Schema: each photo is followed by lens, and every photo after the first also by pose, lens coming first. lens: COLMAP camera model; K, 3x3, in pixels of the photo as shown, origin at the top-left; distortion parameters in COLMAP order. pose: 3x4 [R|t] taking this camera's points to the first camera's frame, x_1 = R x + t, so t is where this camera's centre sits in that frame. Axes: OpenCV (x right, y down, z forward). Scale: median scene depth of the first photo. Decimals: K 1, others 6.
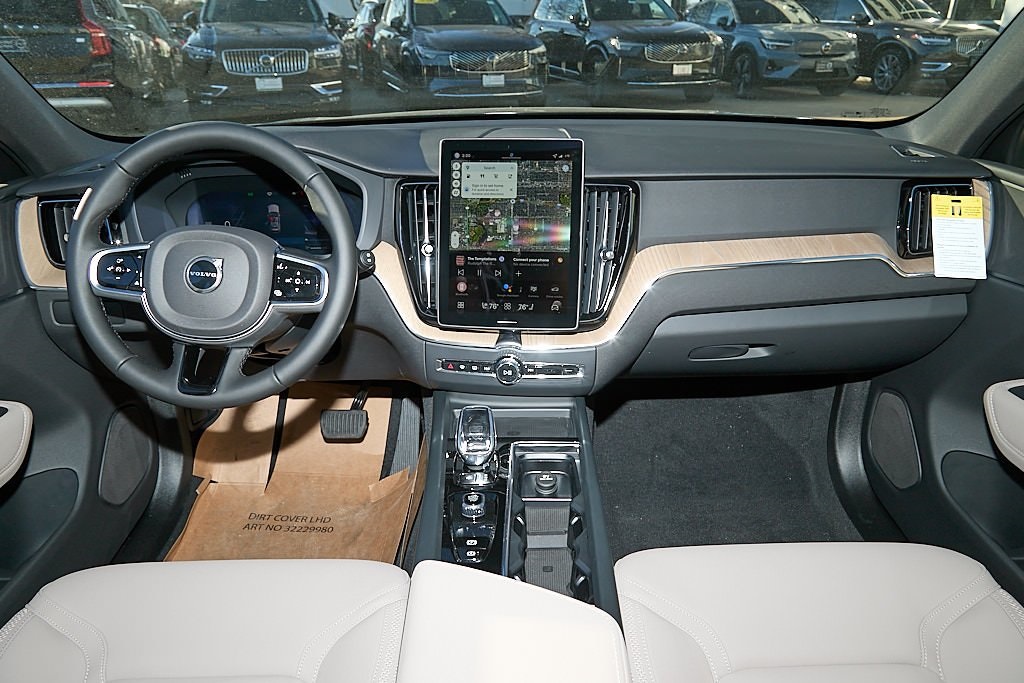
lens RADIAL K [[732.0, 0, 512.0], [0, 732.0, 341.5], [0, 0, 1]] dist [-0.006145, -0.006975]
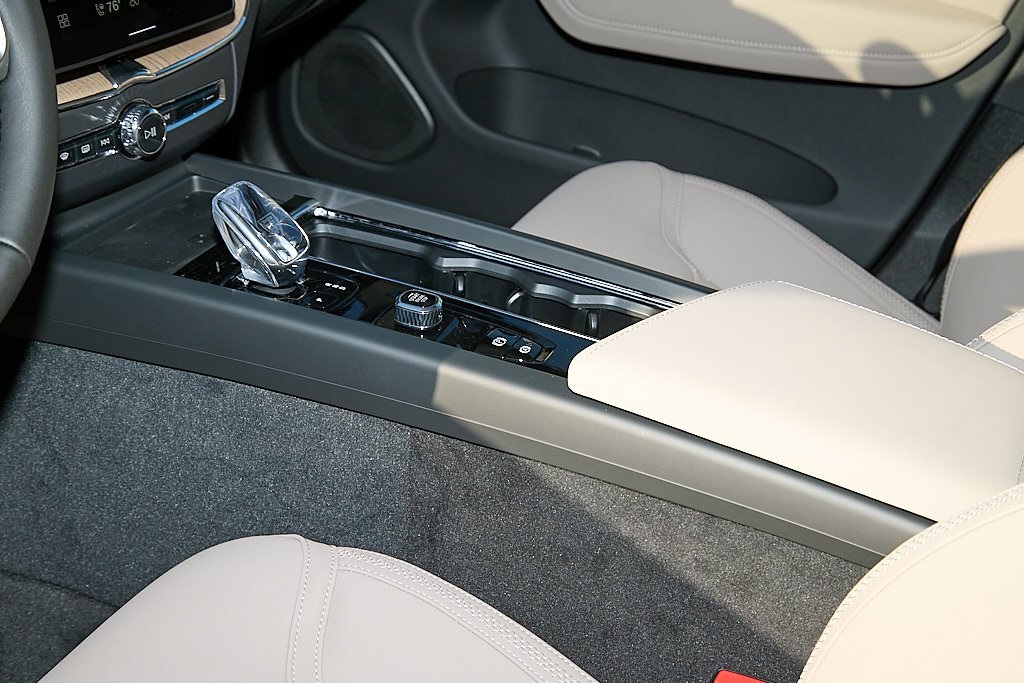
lens RADIAL K [[1486.8, 0, 512.0], [0, 1486.8, 341.5], [0, 0, 1]] dist [-0.031483, -0.018165]
pose [[0.414061, -0.411465, 0.811942, -0.820682], [0.265426, 0.907813, 0.324691, -0.096287], [-0.870691, 0.081069, 0.485104, 0.304831]]
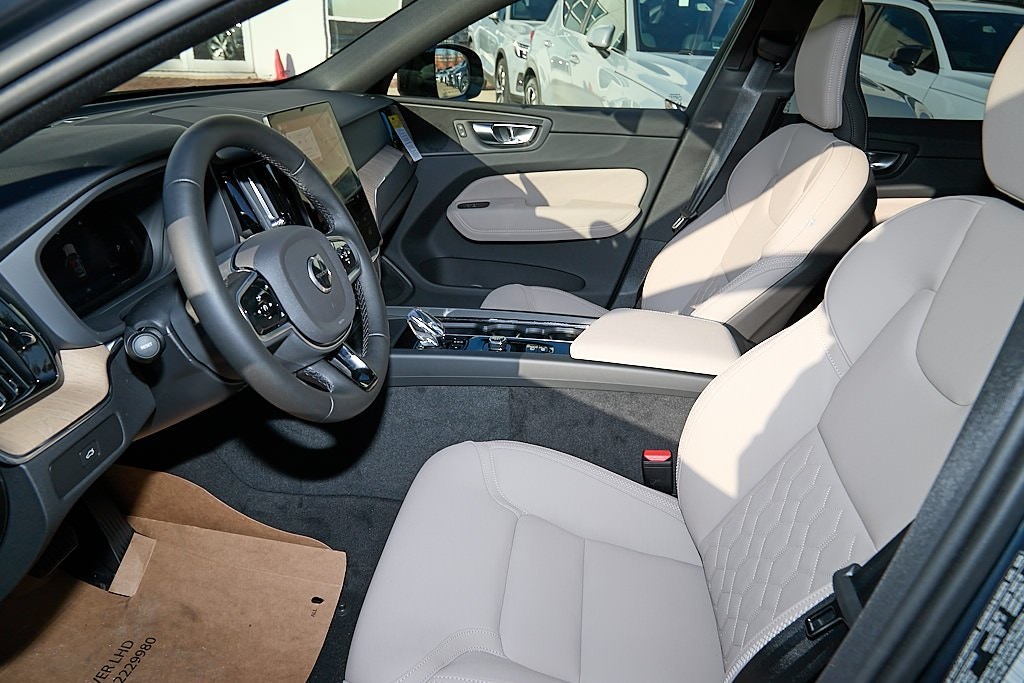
lens RADIAL K [[697.2, 0, 512.0], [0, 697.2, 341.5], [0, 0, 1]] dist [-0.001088, -0.003411]
pose [[0.132030, -0.408268, 0.903264, -1.097610], [0.367525, 0.866454, 0.337909, -0.203264], [-0.920594, 0.287358, 0.264447, 0.499924]]
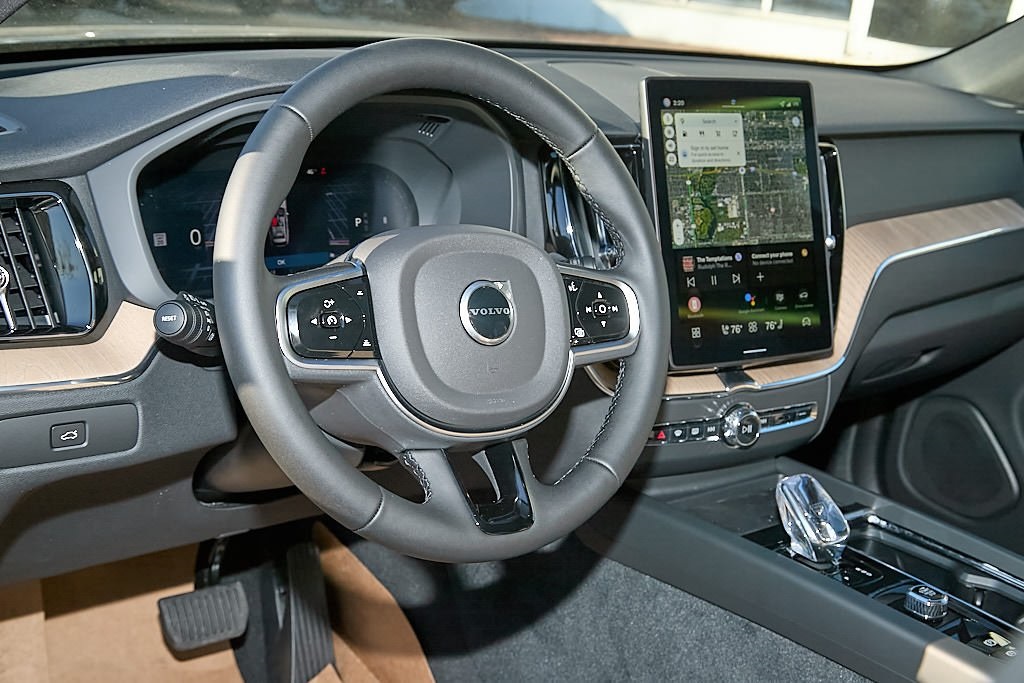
lens RADIAL K [[1307.2, 0, 512.0], [0, 1307.2, 341.5], [0, 0, 1]] dist [-0.047716, 0.009784]
pose [[0.804801, -0.103558, 0.584441, -0.877316], [0.147841, 0.988603, -0.028411, -0.033927], [-0.574837, 0.109270, 0.810939, 0.169949]]
